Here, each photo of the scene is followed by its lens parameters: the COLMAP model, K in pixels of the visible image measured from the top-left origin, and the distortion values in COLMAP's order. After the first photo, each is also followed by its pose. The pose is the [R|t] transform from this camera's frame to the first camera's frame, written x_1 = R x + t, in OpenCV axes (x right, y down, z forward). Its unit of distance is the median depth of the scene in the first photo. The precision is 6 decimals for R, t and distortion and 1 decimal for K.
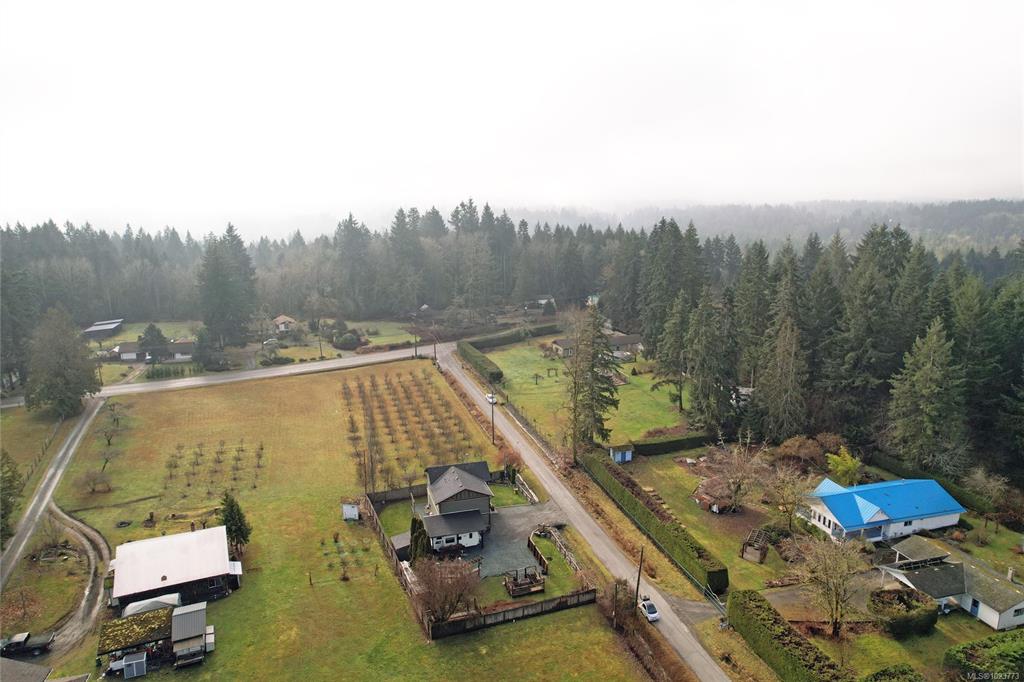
lens RADIAL K [[655.1, 0, 509.1], [0, 655.1, 342.3], [0, 0, 1]] dist [-0.079732, 0.074704]
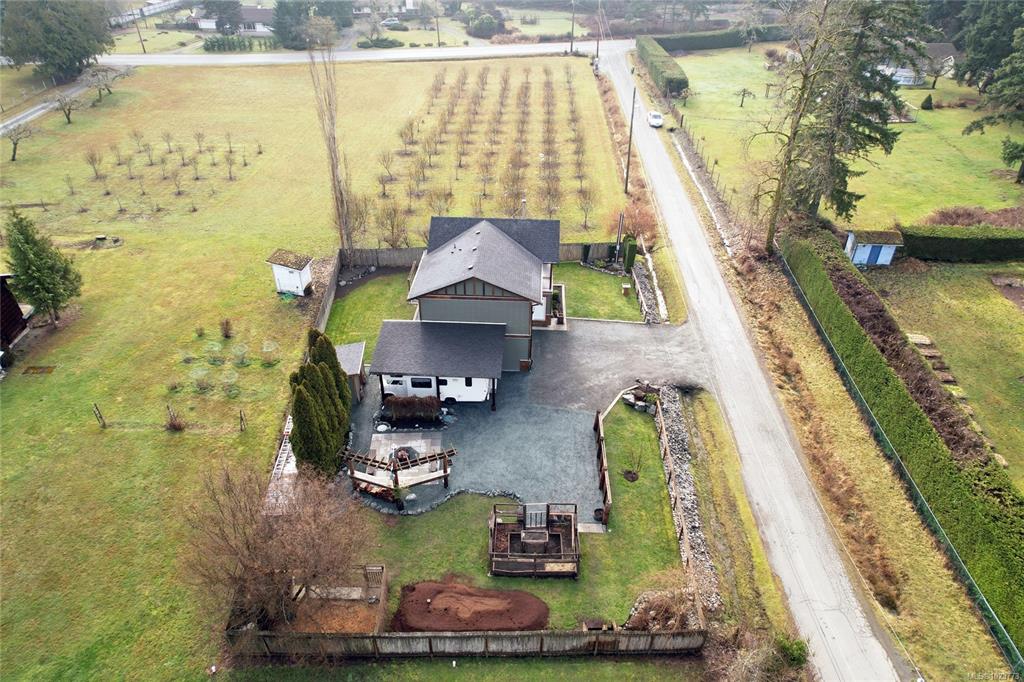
lens RADIAL K [[655.1, 0, 509.1], [0, 655.1, 342.3], [0, 0, 1]] dist [-0.079732, 0.074704]
pose [[0.941339, 0.197510, -0.273623, 0.063821], [-0.081142, 0.919516, 0.384586, 0.073603], [0.327561, -0.339824, 0.881603, 0.469780]]
